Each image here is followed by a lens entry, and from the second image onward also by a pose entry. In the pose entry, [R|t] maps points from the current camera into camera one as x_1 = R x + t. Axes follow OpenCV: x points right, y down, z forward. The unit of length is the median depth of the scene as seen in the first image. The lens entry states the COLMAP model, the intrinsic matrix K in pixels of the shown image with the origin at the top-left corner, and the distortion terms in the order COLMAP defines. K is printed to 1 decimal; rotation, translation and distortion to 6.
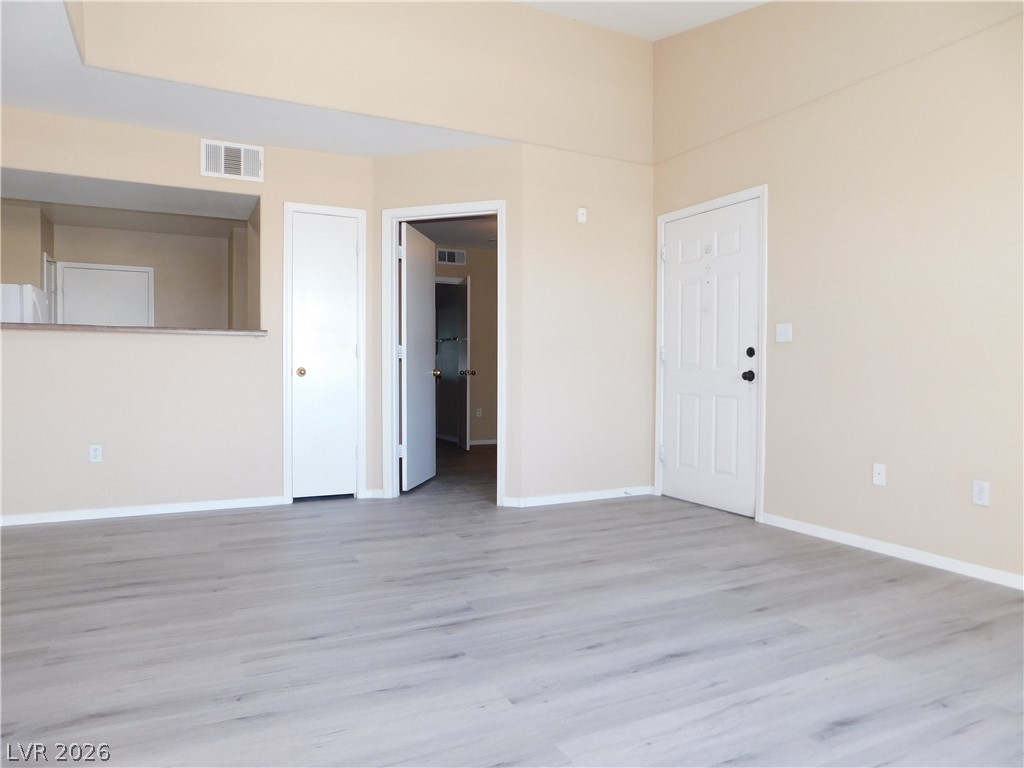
lens RADIAL K [[678.3, 0, 506.5], [0, 678.3, 382.4], [0, 0, 1]] dist [-0.053447, 0.039522]
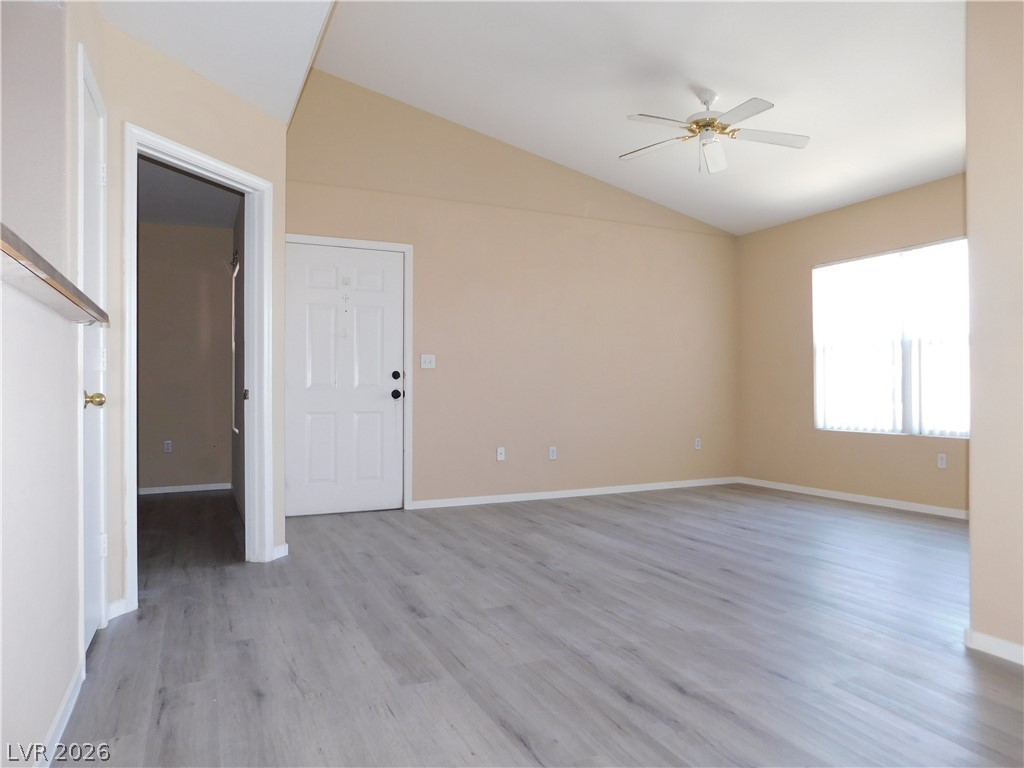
lens RADIAL K [[678.3, 0, 513.5], [0, 678.3, 378.0], [0, 0, 1]] dist [-0.053447, 0.039522]
pose [[0.023875, 0.010234, 0.999663, -1.366266], [0.019511, 0.999752, -0.010701, -0.034425], [-0.999525, 0.019760, 0.023669, 1.178877]]
